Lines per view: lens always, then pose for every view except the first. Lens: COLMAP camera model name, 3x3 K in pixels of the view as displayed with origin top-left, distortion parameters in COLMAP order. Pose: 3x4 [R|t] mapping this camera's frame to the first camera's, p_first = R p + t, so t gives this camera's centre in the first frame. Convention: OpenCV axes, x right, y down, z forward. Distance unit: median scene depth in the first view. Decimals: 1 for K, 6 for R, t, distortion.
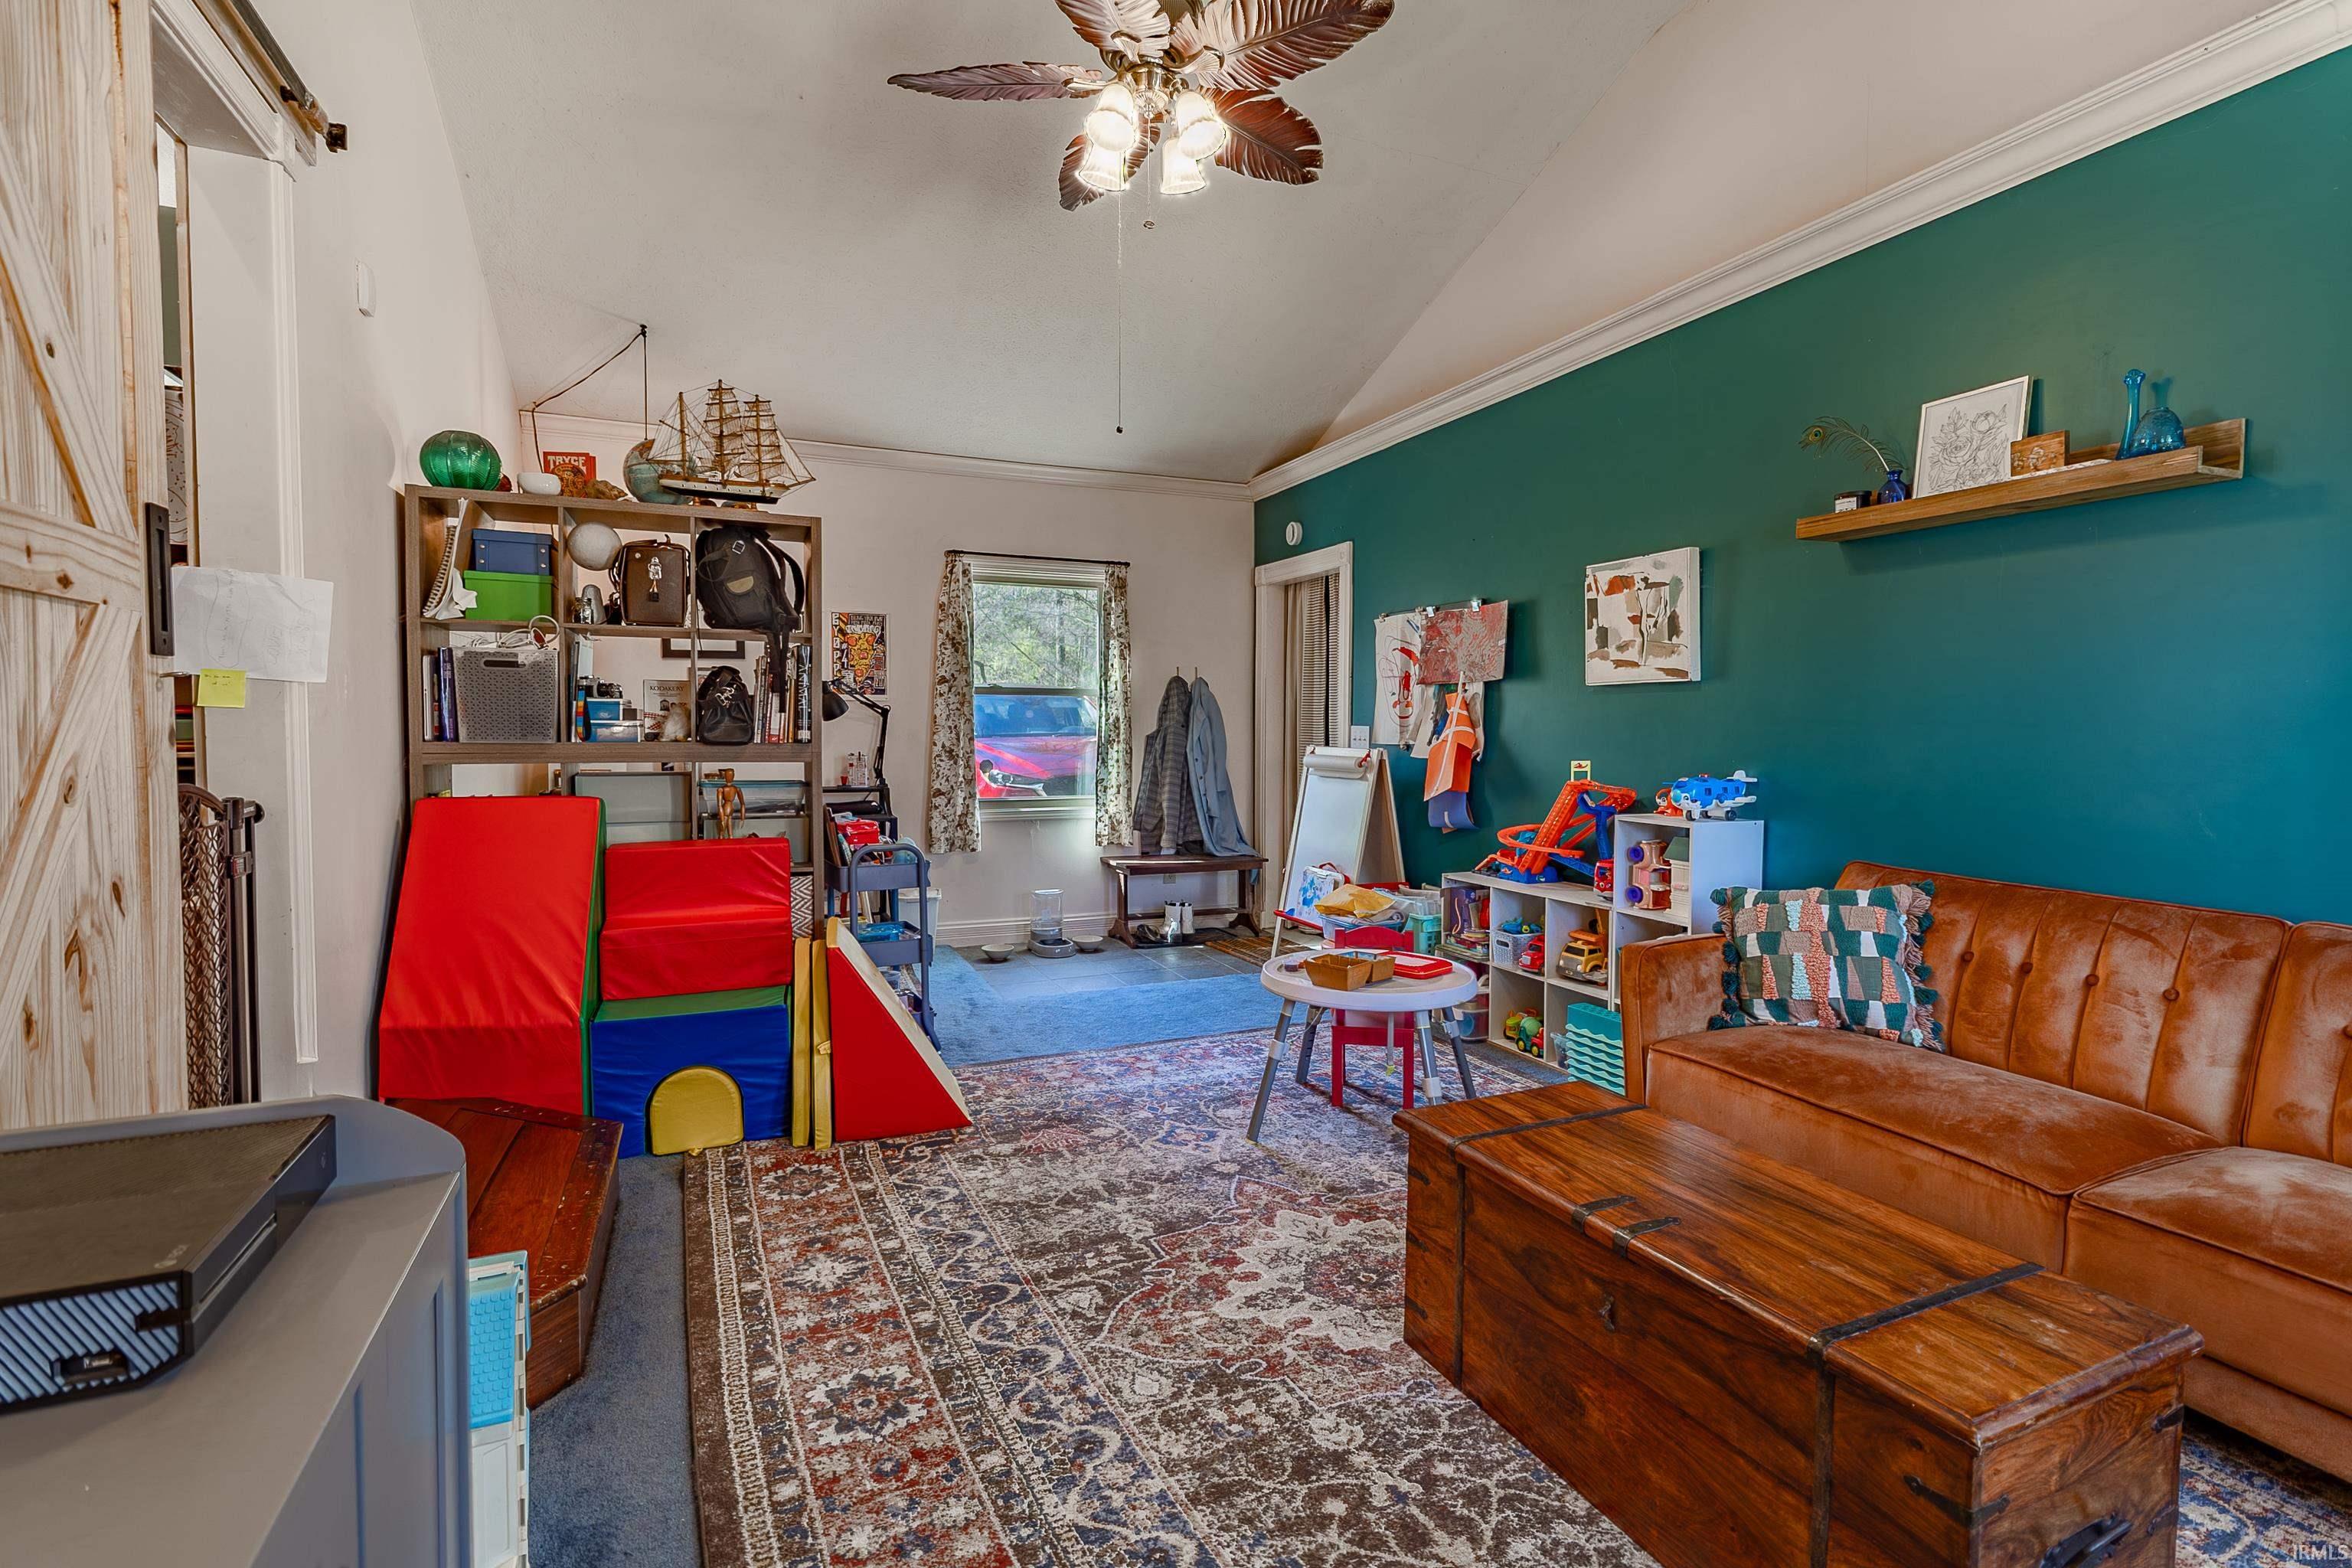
lens RADIAL K [[1079.4, 0, 1178.0], [0, 1079.4, 772.0], [0, 0, 1]] dist [0.003108, 0.001441]
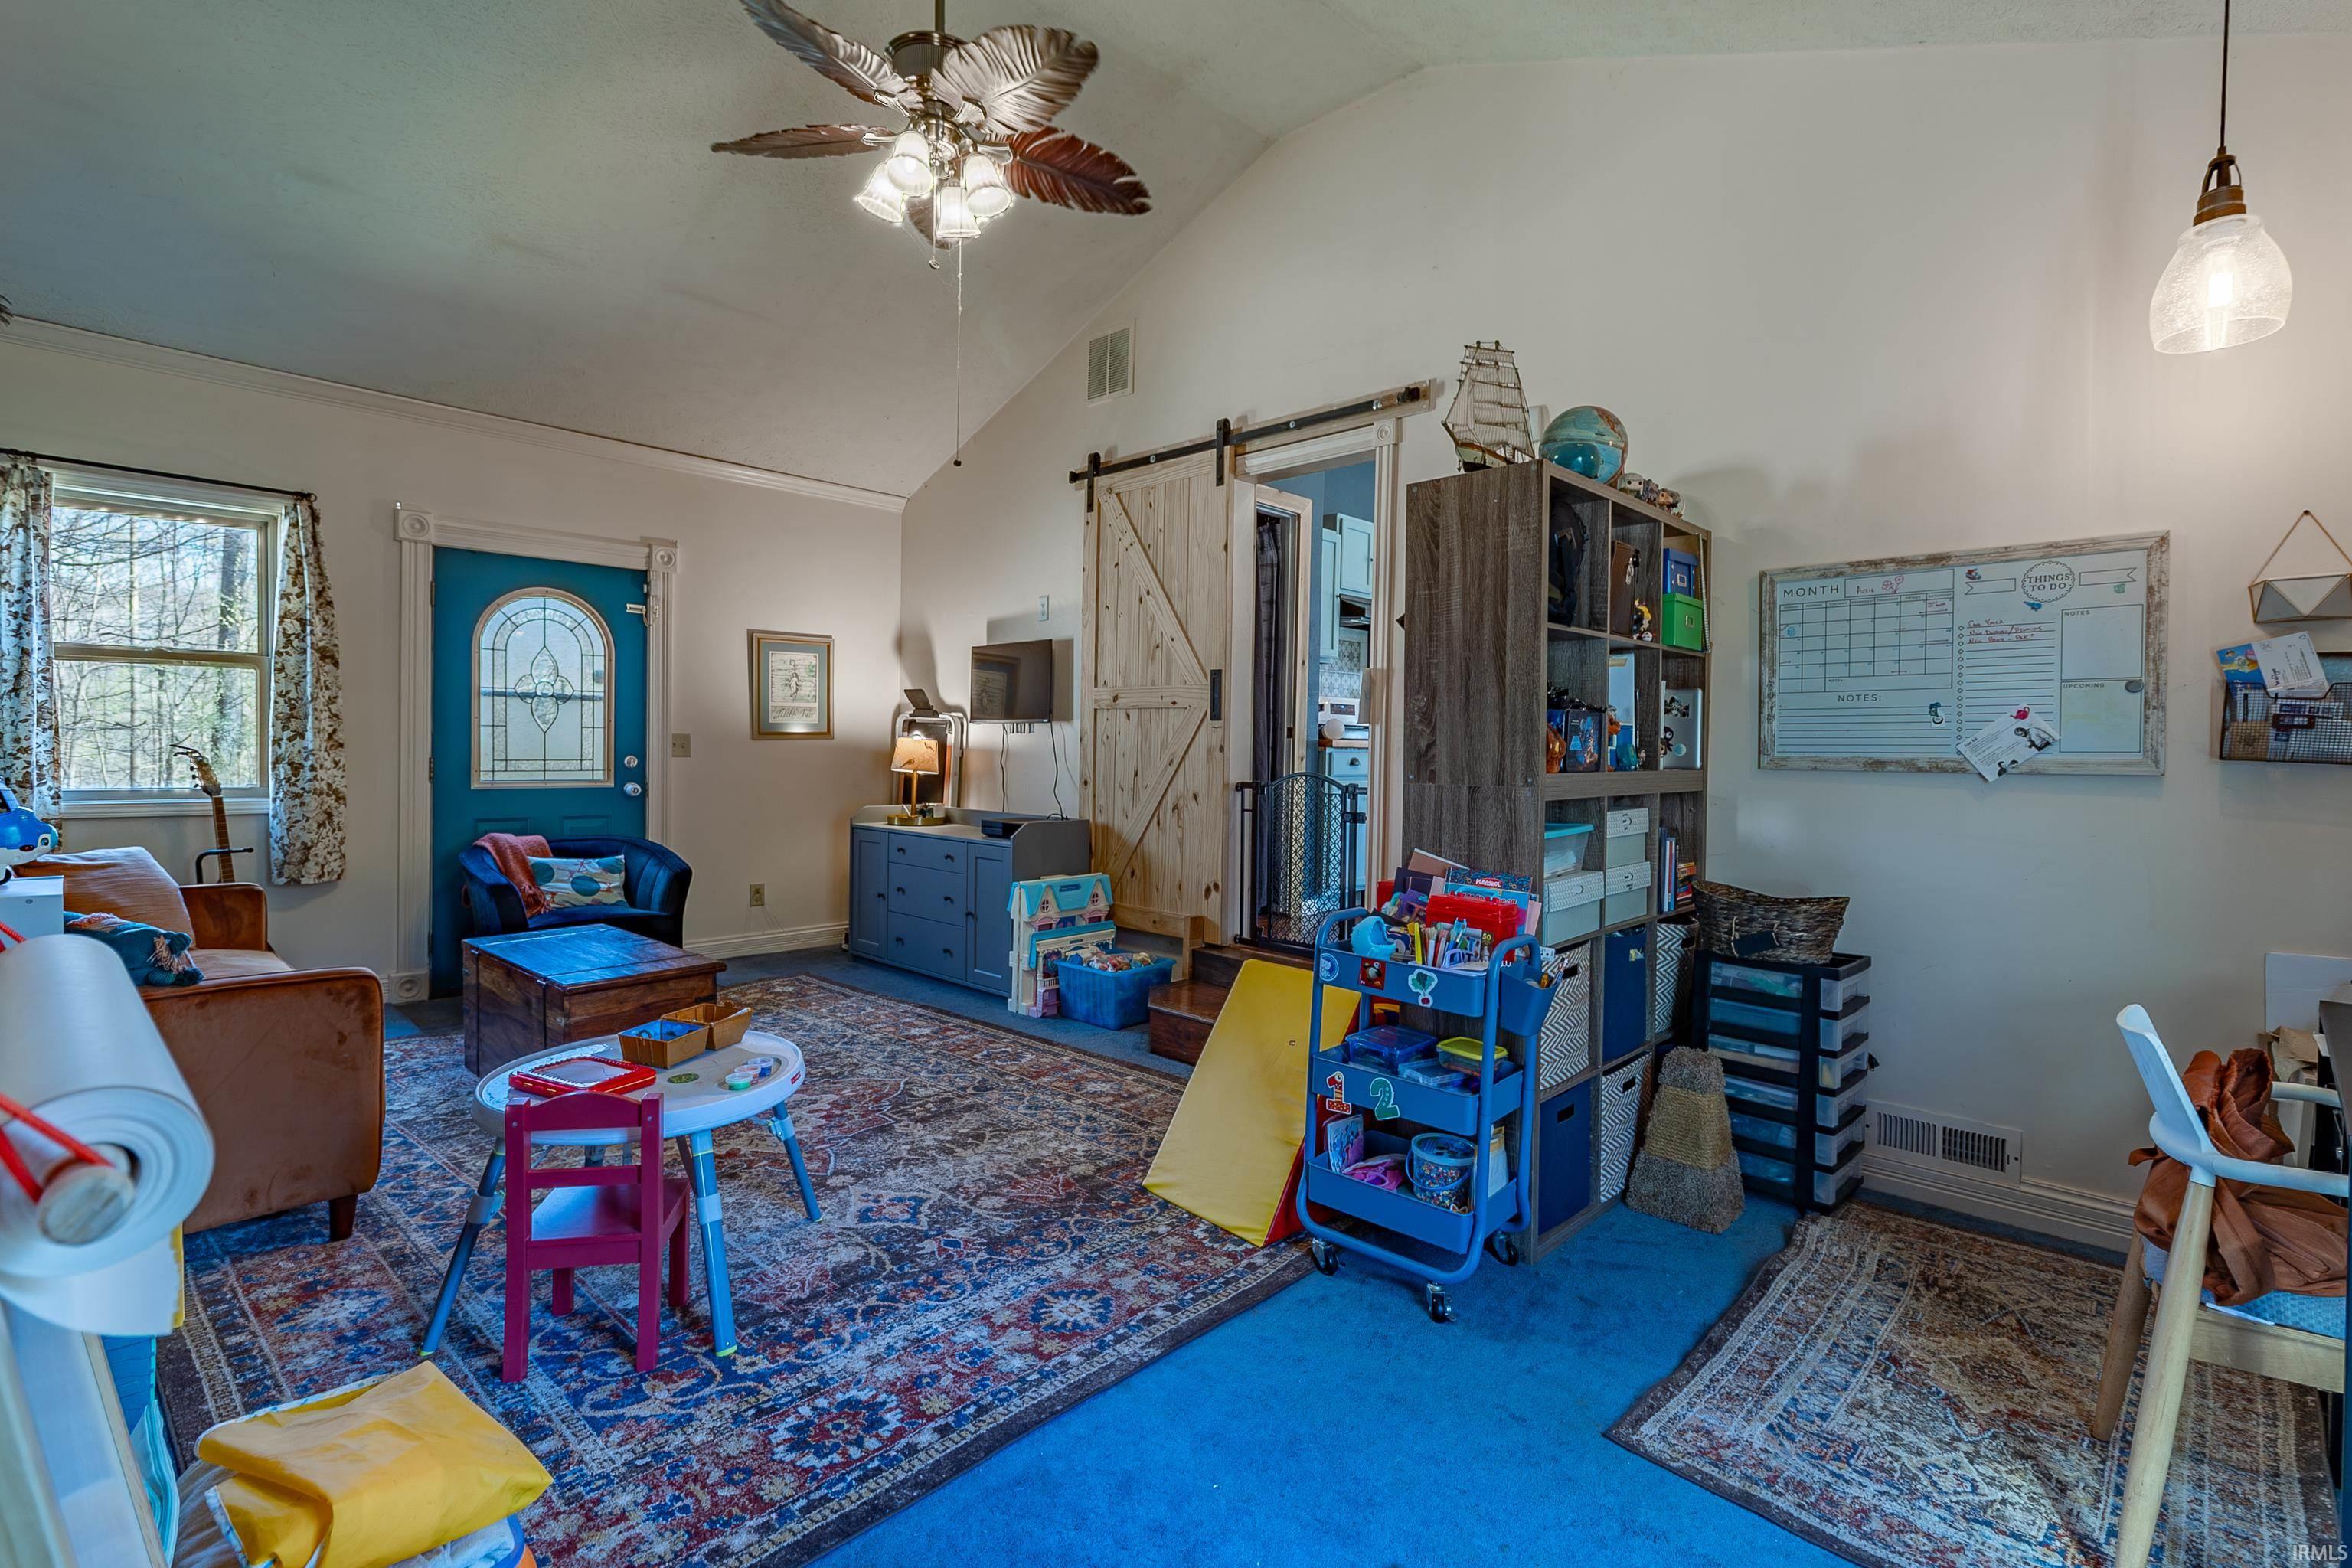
lens RADIAL K [[1079.4, 0, 1192.3], [0, 1079.4, 771.1], [0, 0, 1]] dist [0.003108, 0.001441]
pose [[-0.917651, -0.012244, -0.397198, 0.160678], [-0.040400, 0.997221, 0.062596, -0.091260], [0.395328, 0.073488, -0.915596, 2.189352]]
